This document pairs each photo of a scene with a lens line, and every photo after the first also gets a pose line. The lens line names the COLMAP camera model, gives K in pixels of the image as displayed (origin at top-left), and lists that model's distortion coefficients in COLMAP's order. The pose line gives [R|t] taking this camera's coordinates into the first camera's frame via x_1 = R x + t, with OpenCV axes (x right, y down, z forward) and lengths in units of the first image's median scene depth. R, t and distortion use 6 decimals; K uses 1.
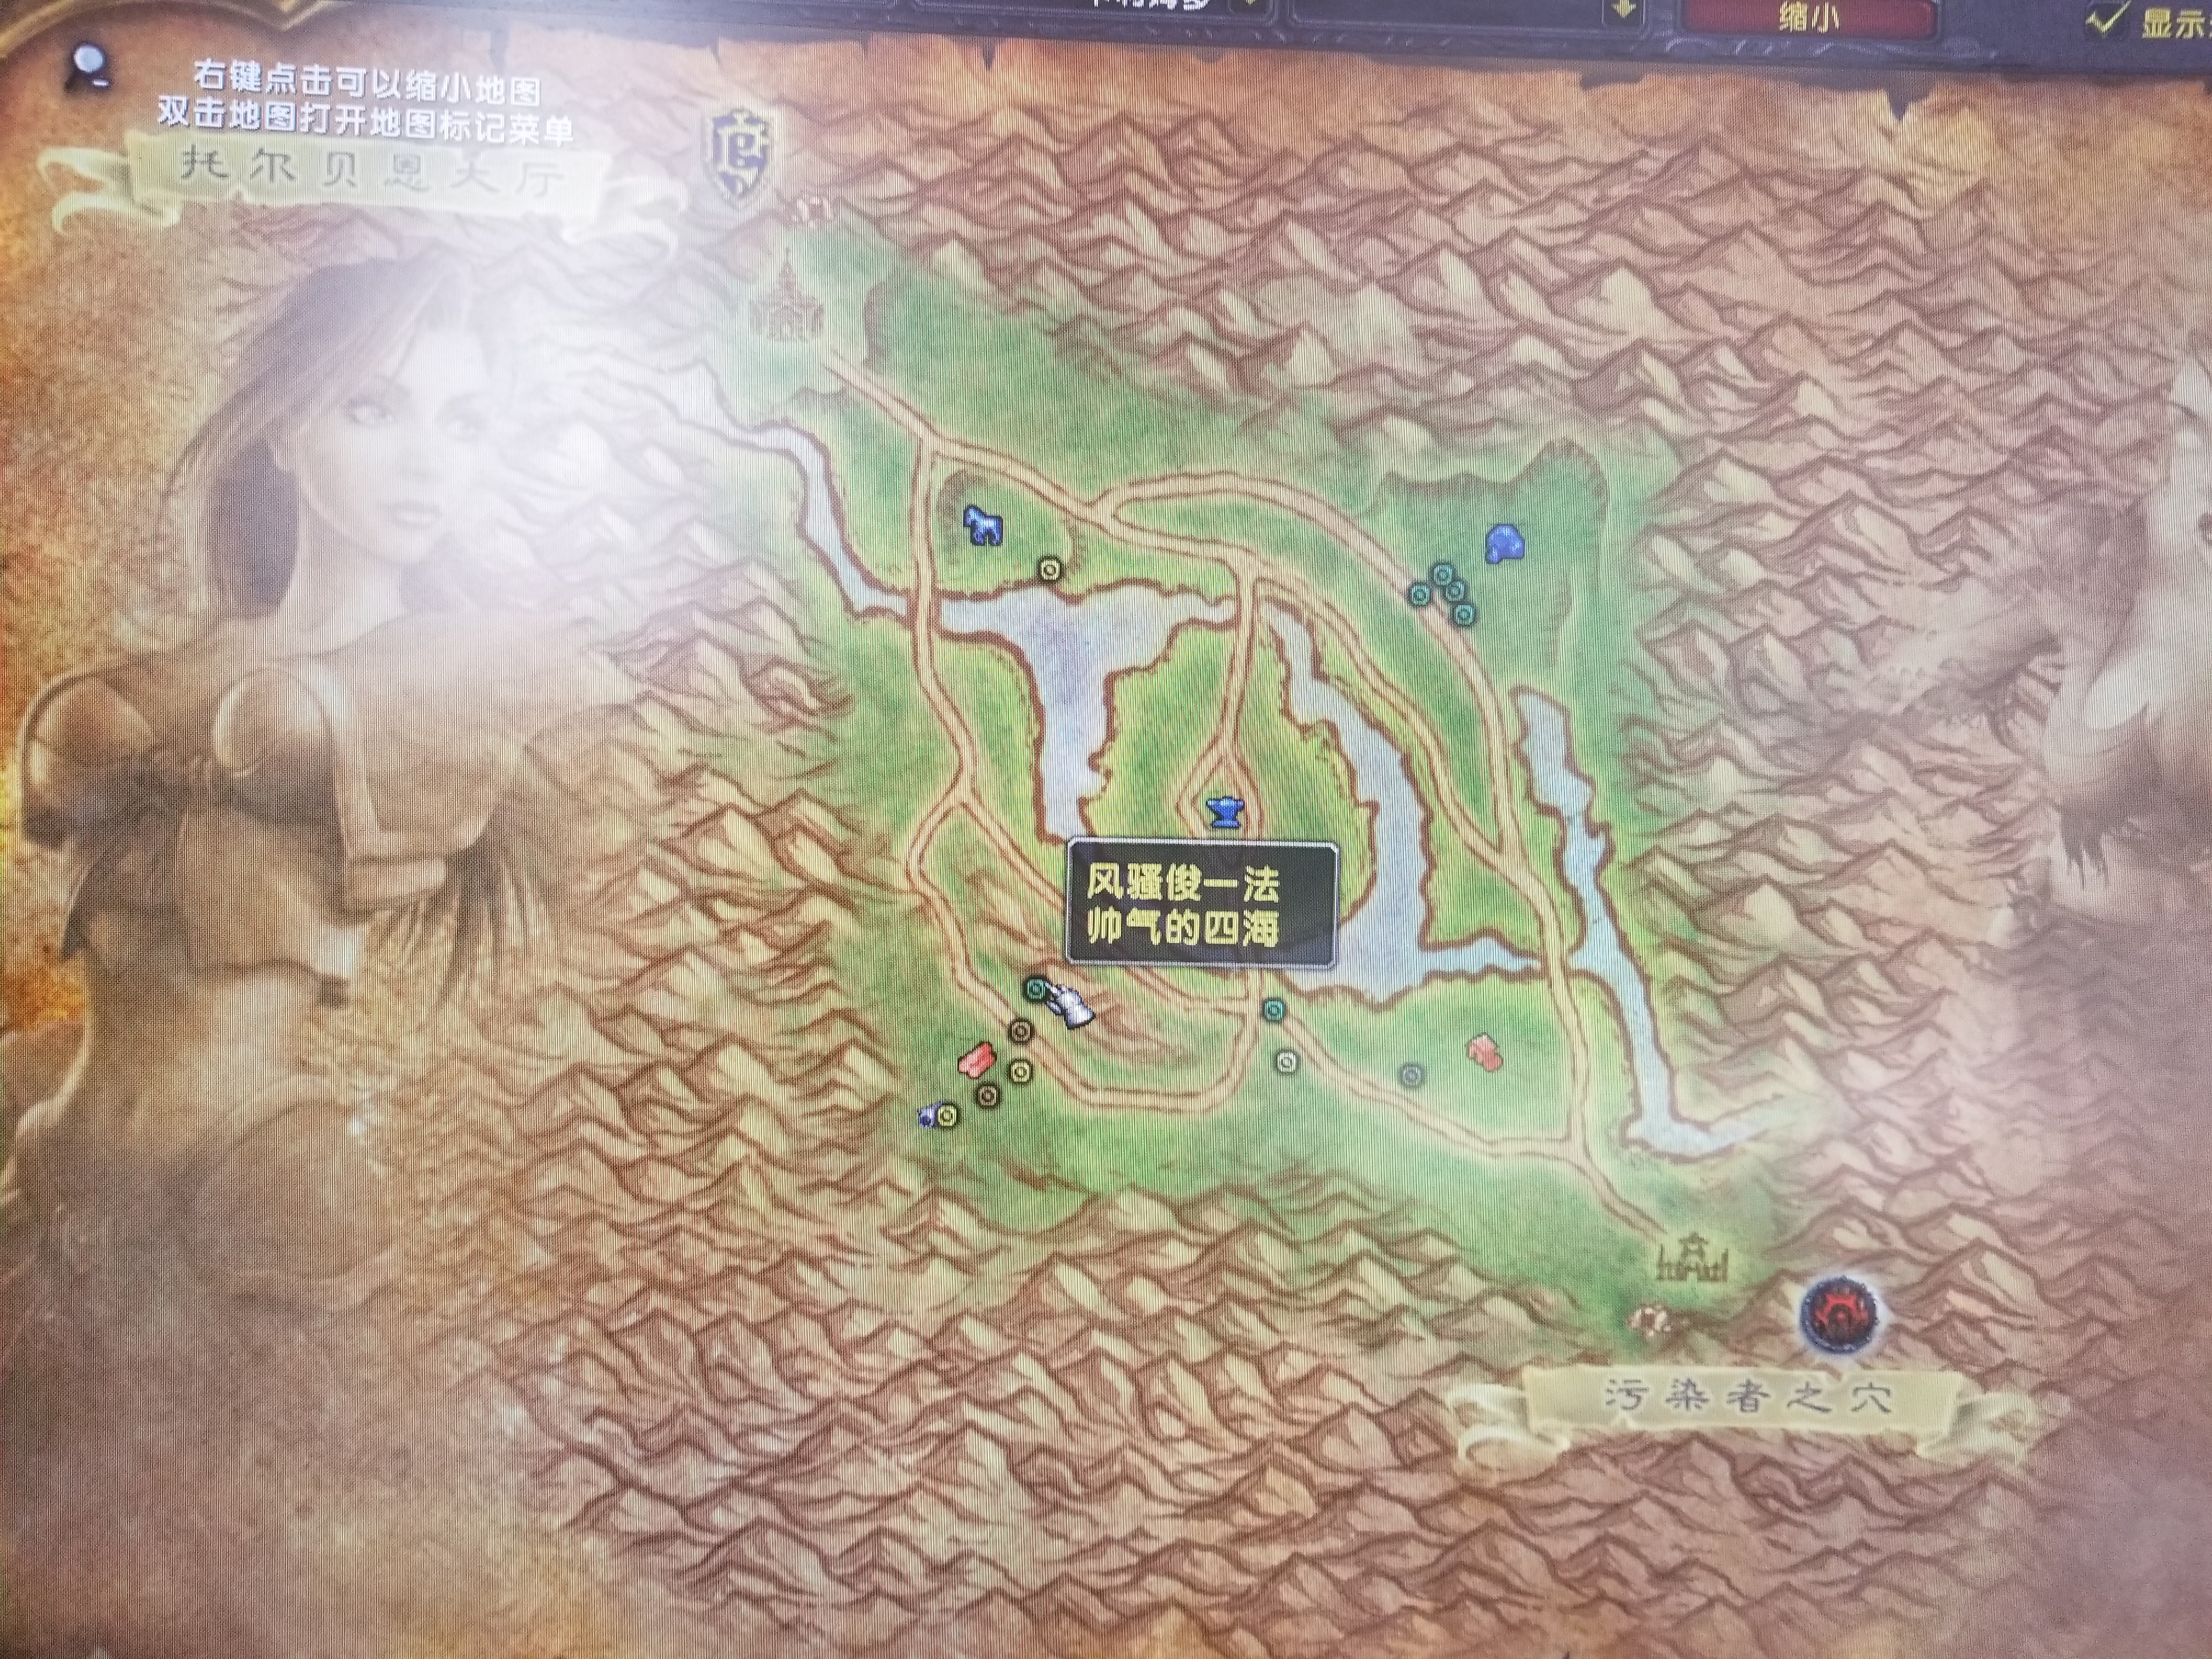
lens RADIAL K [[1682.8, 0, 1141.4], [0, 1682.8, 818.9], [0, 0, 1]] dist [0.096639, -0.141298]
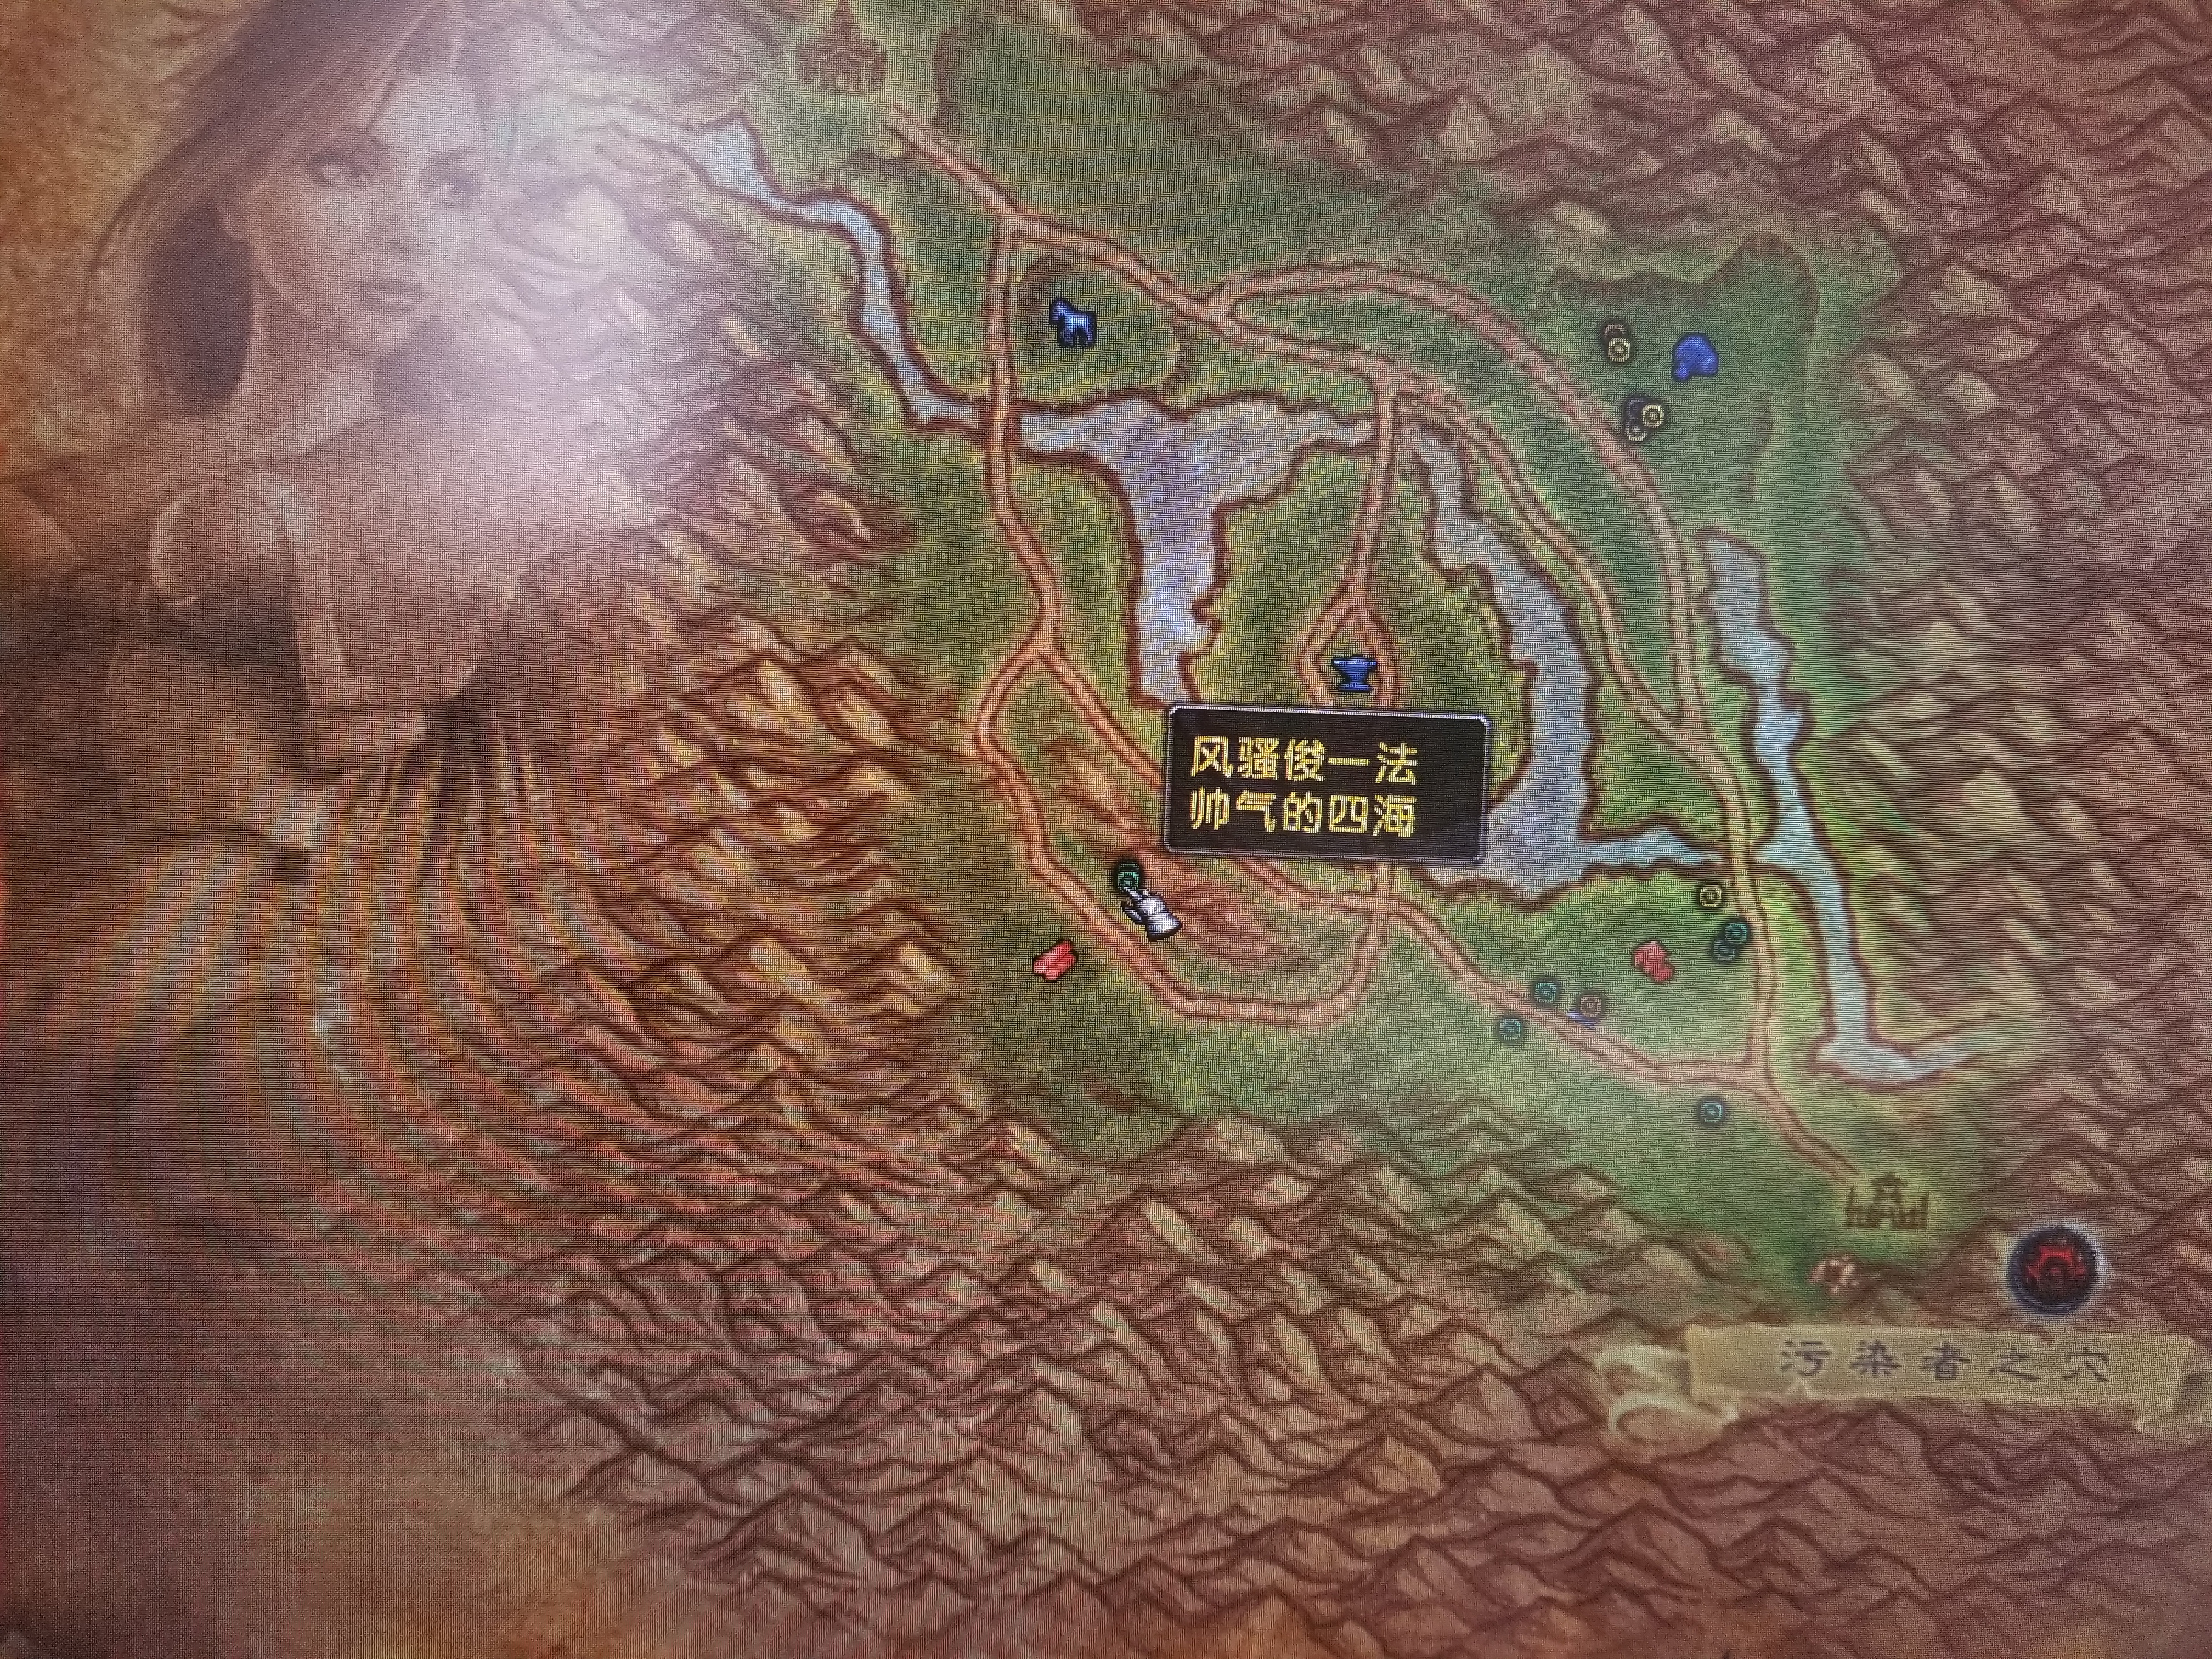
lens RADIAL K [[1682.8, 0, 1141.4], [0, 1682.8, 818.9], [0, 0, 1]] dist [0.096639, -0.141298]
pose [[0.997996, 0.022222, -0.059249, -0.005145], [-0.017382, 0.996563, 0.080996, 0.002386], [0.060845, -0.079804, 0.994952, 0.155260]]
